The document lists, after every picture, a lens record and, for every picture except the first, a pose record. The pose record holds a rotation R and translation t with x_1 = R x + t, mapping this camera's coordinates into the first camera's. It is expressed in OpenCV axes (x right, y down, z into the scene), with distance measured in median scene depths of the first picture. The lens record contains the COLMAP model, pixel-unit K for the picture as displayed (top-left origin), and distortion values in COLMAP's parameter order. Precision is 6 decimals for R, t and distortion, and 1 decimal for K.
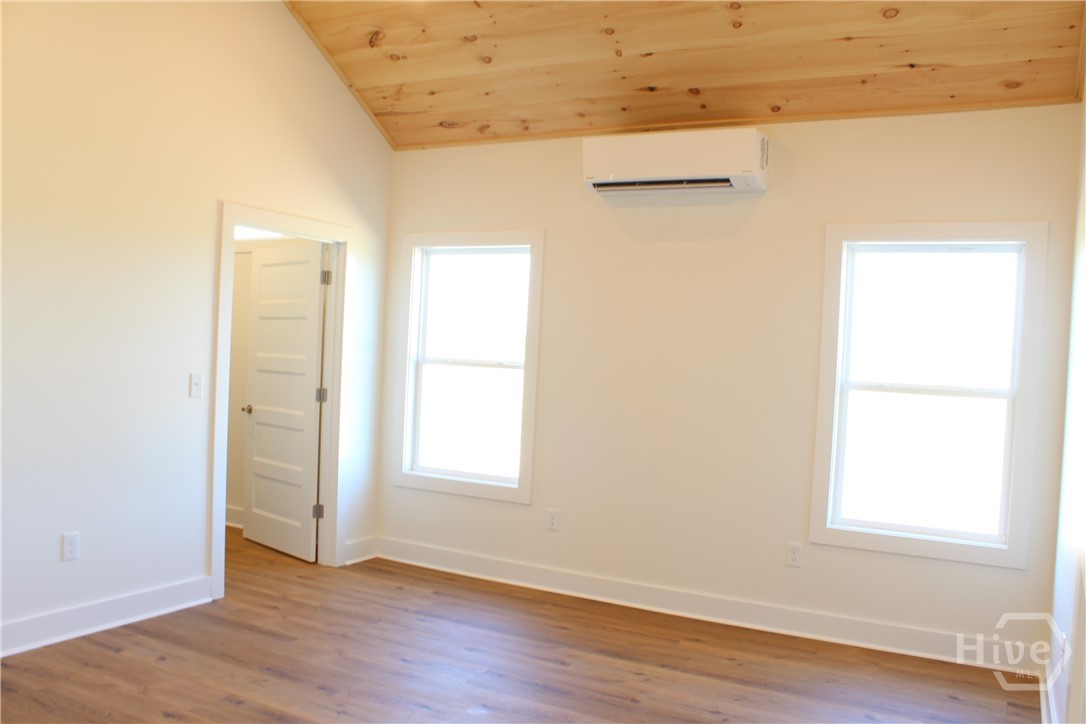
lens RADIAL K [[915.5, 0, 538.0], [0, 915.5, 370.3], [0, 0, 1]] dist [-0.164617, 0.156767]
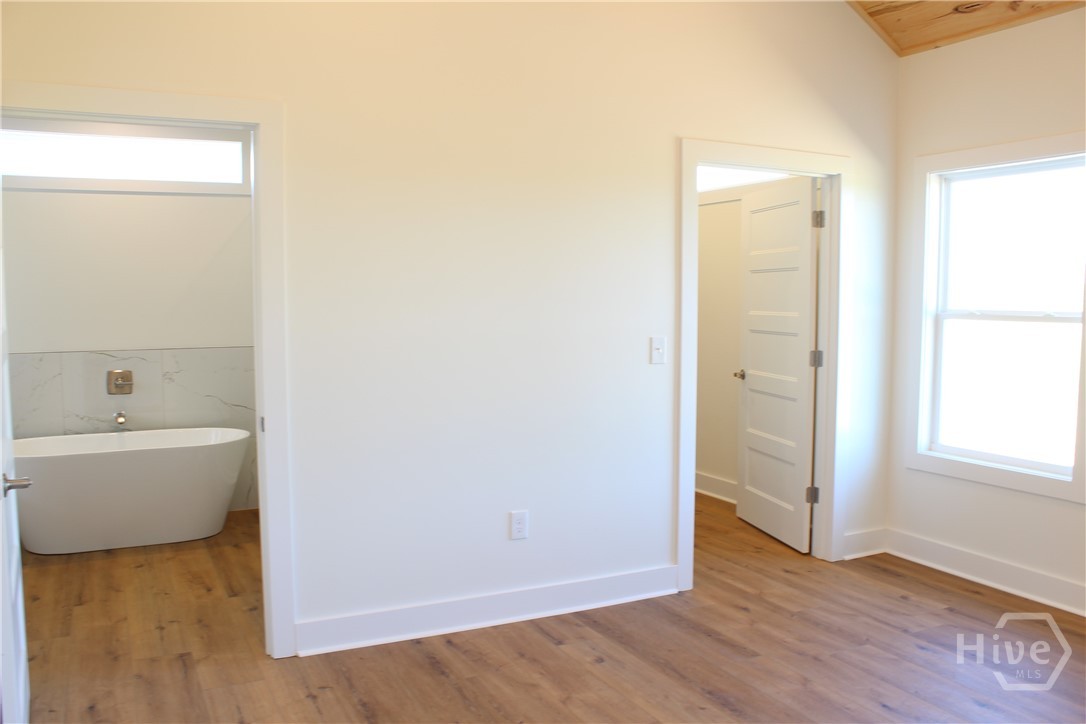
lens RADIAL K [[915.5, 0, 538.0], [0, 915.5, 370.3], [0, 0, 1]] dist [-0.164617, 0.156767]
pose [[0.824412, 0.001361, -0.565988, 0.027593], [0.025023, 0.998932, 0.038850, -0.001071], [0.565436, -0.046191, 0.823498, 0.182079]]
